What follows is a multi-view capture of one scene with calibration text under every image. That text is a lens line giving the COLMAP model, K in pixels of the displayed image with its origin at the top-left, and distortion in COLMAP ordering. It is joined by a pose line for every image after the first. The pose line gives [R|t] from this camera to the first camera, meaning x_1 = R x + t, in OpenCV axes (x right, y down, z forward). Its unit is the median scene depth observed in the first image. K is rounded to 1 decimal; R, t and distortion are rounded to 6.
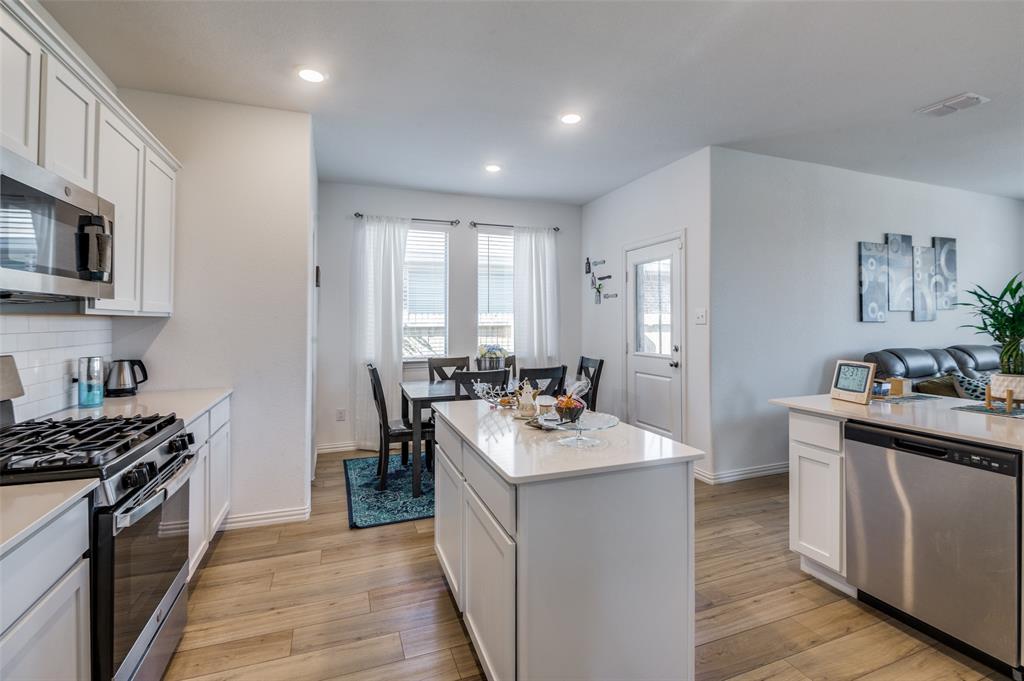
lens RADIAL K [[472.7, 0, 522.8], [0, 472.7, 313.7], [0, 0, 1]] dist [-0.011980, -0.000326]
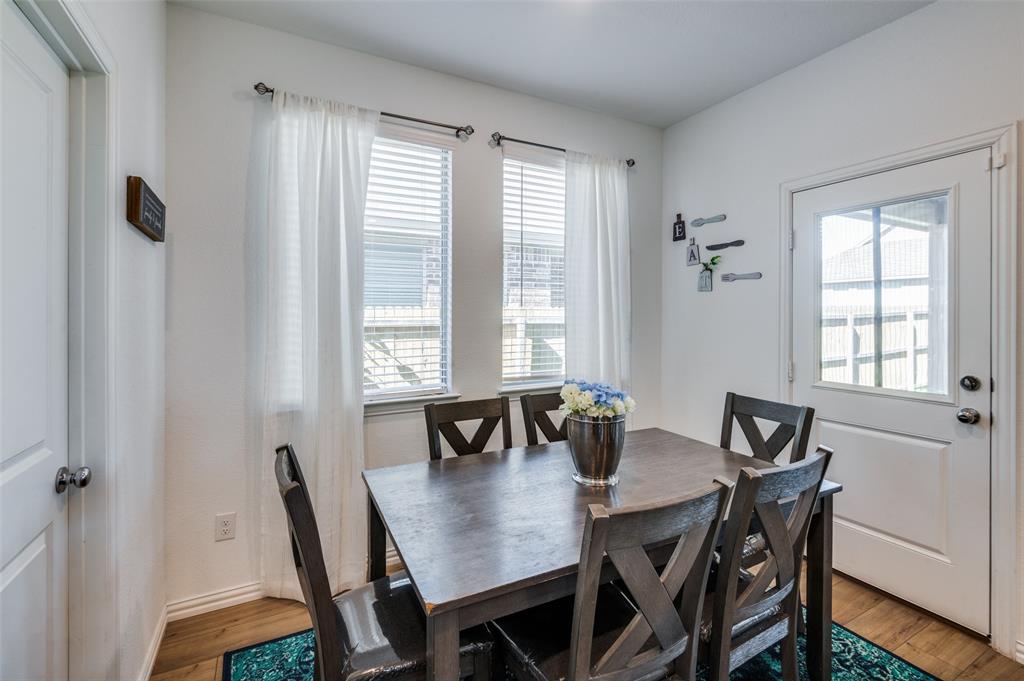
lens RADIAL K [[443.5, 0, 508.8], [0, 443.5, 318.8], [0, 0, 1]] dist [0.002103, -0.000355]
pose [[0.995383, 0.003086, 0.095936, -0.139785], [-0.005210, 0.999747, 0.021894, 0.002427], [-0.095844, -0.022292, 0.995147, 0.498735]]
